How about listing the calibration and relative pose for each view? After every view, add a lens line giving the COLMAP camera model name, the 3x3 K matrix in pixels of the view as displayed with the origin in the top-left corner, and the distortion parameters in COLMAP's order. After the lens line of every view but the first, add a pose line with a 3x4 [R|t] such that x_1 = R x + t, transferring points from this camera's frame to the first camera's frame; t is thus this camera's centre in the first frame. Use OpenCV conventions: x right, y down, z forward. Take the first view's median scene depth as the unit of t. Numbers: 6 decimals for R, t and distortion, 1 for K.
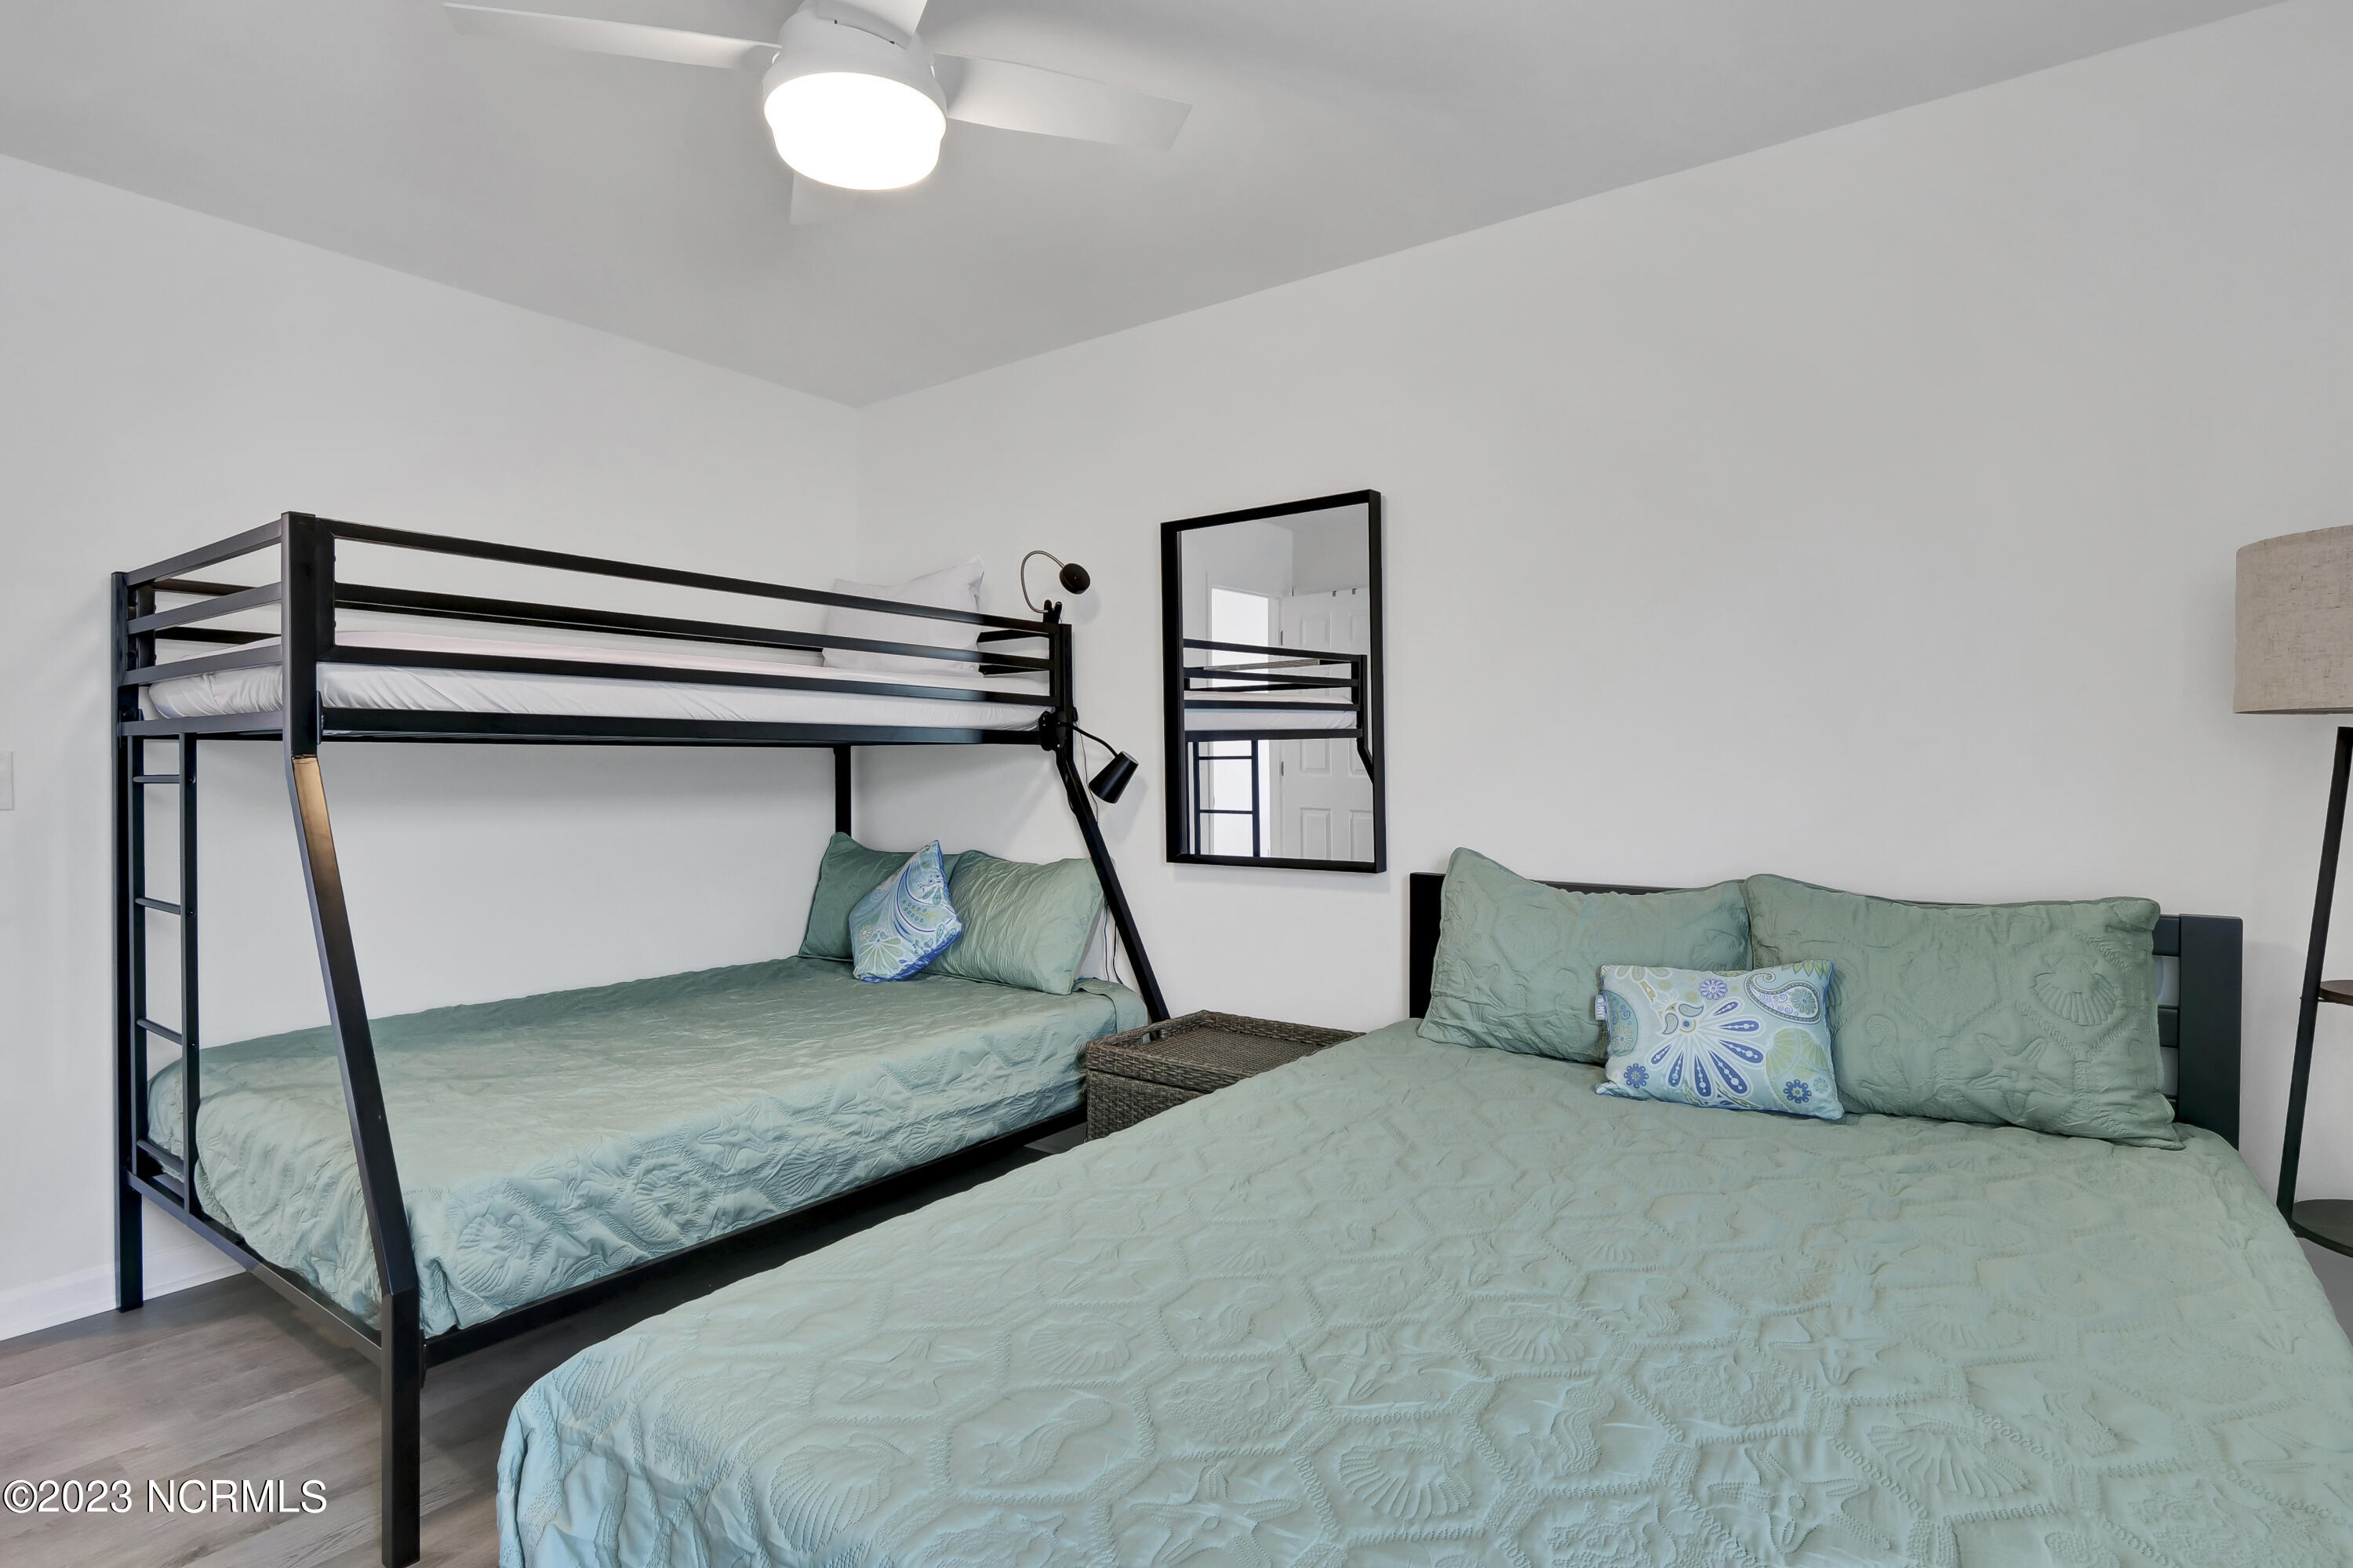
lens RADIAL K [[1170.8, 0, 1175.4], [0, 1170.8, 758.9], [0, 0, 1]] dist [-0.011255, -0.001410]
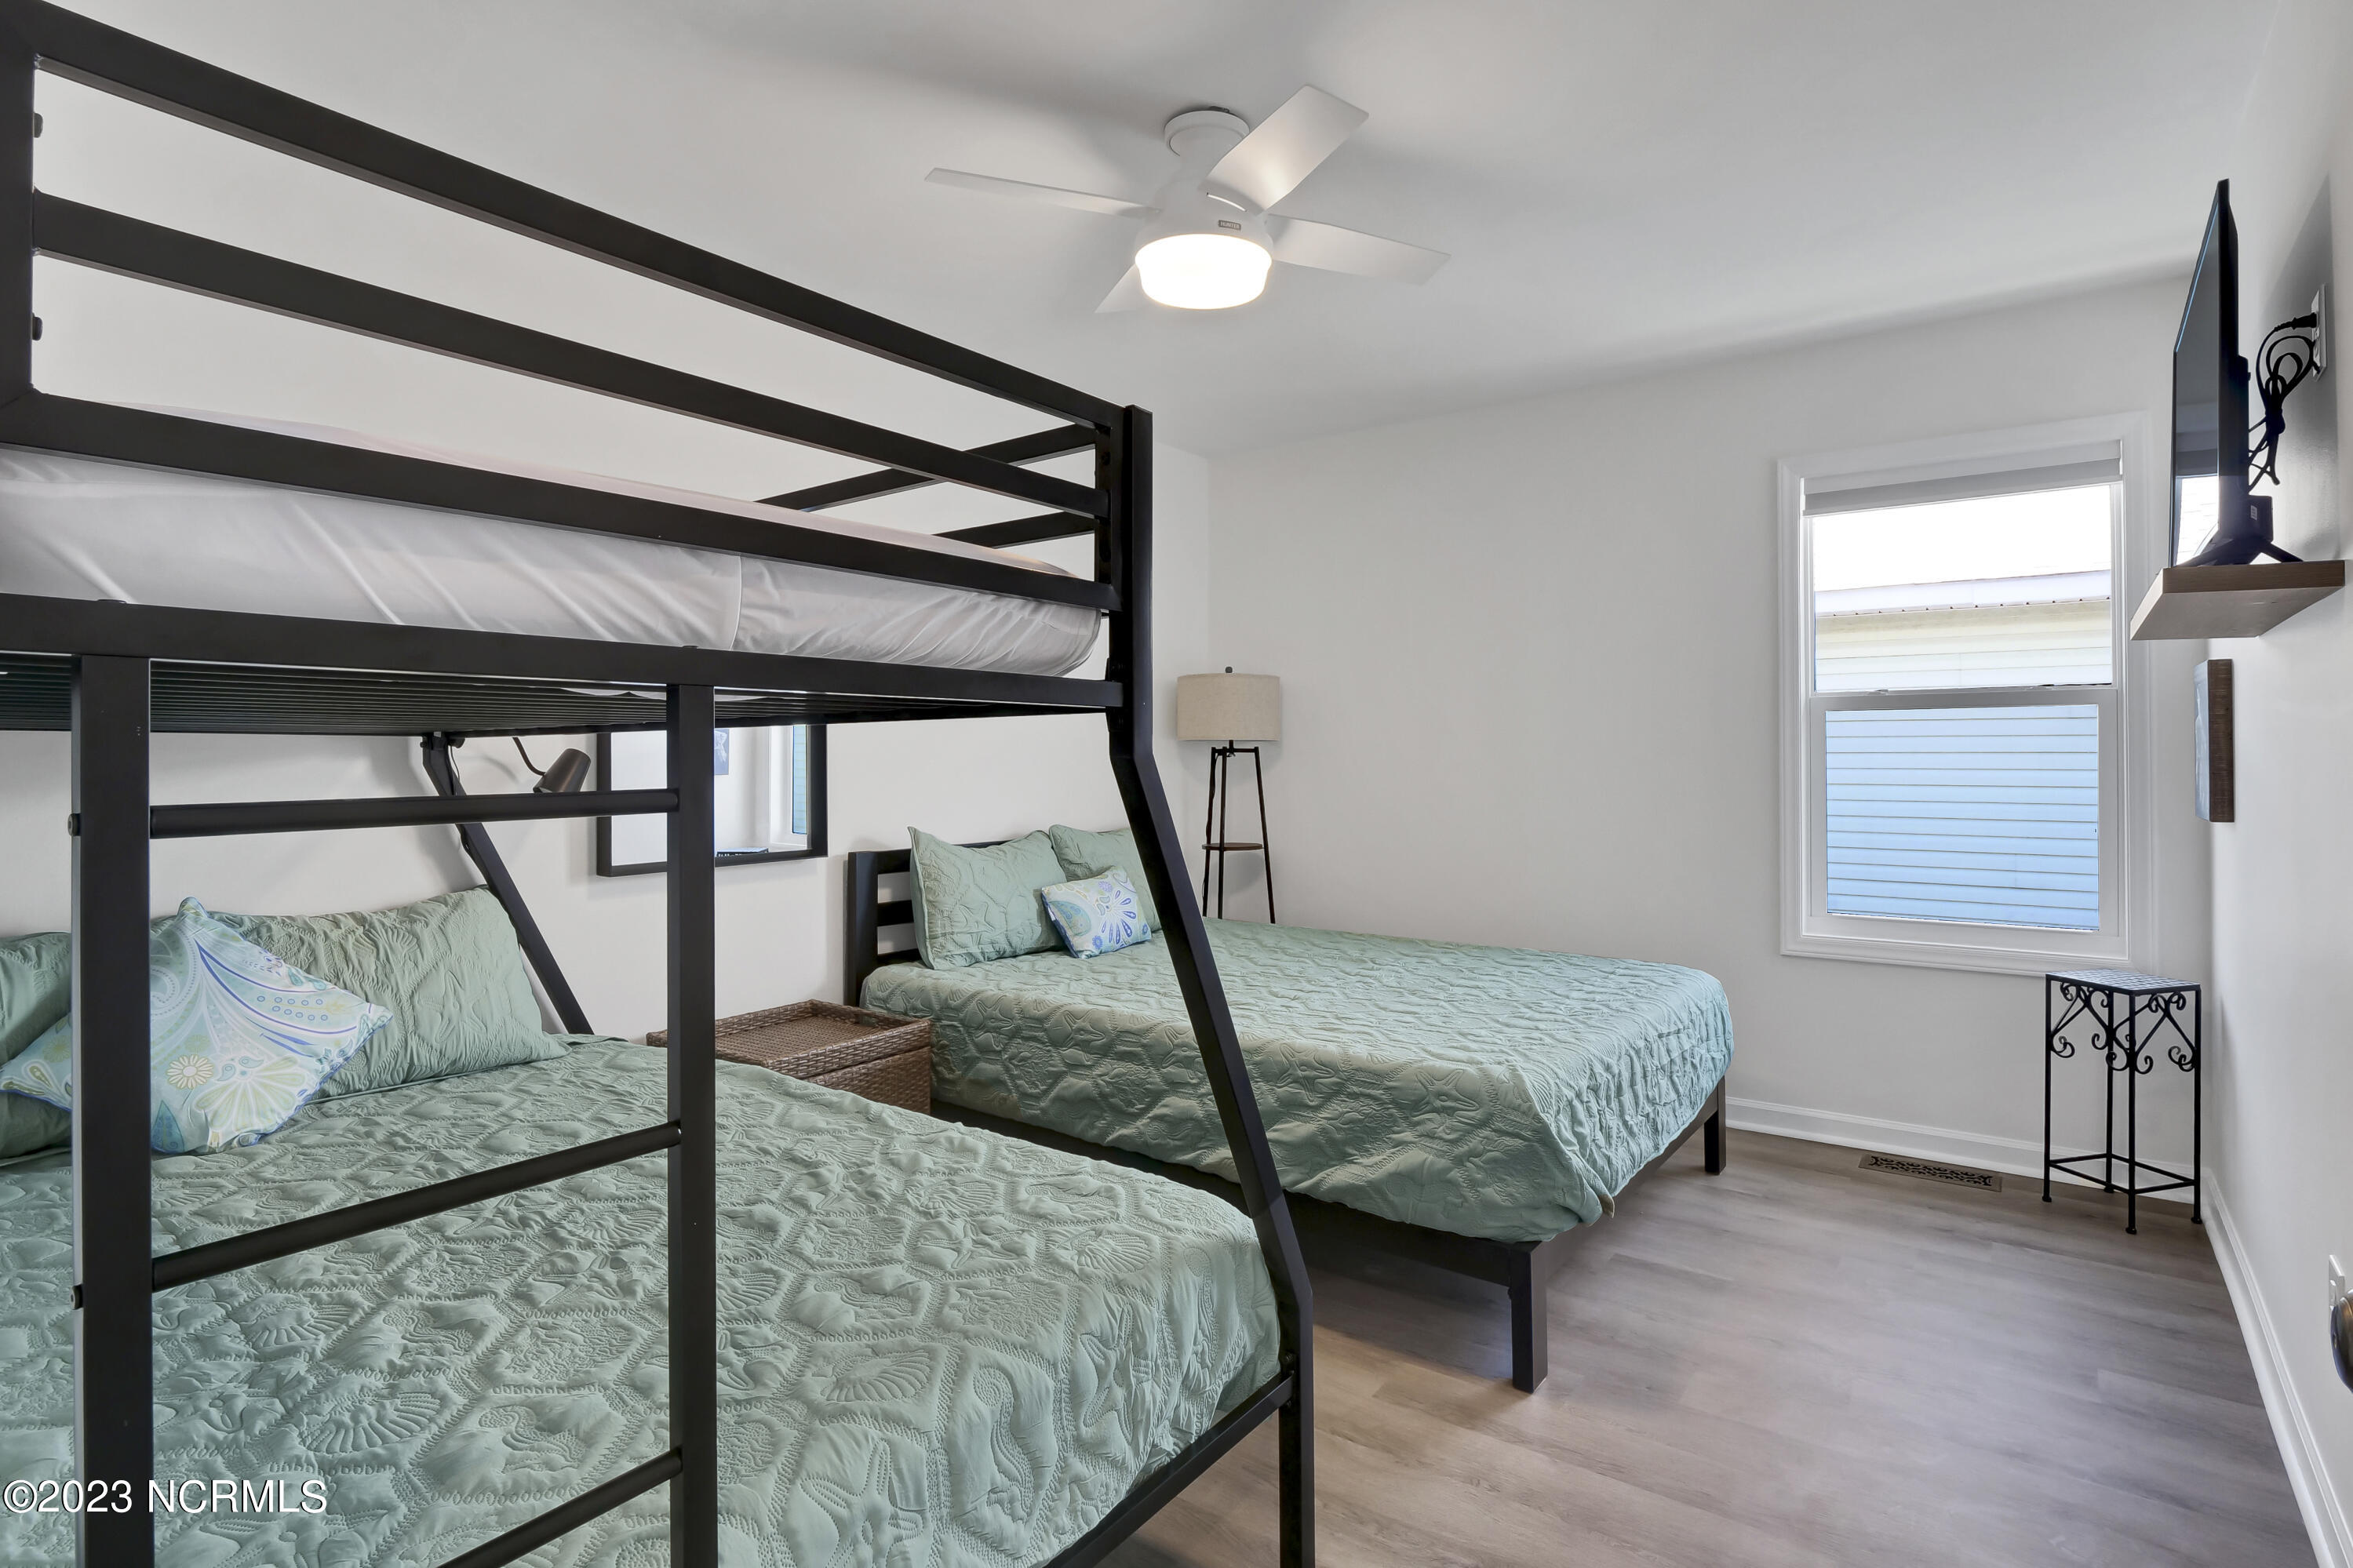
lens RADIAL K [[1170.6, 0, 1175.4], [0, 1170.6, 758.9], [0, 0, 1]] dist [-0.011255, -0.001410]
pose [[0.008015, 0.007292, 0.999941, -1.145783], [0.005298, 0.999959, -0.007335, 0.011658], [-0.999954, 0.005357, 0.007976, 0.746261]]
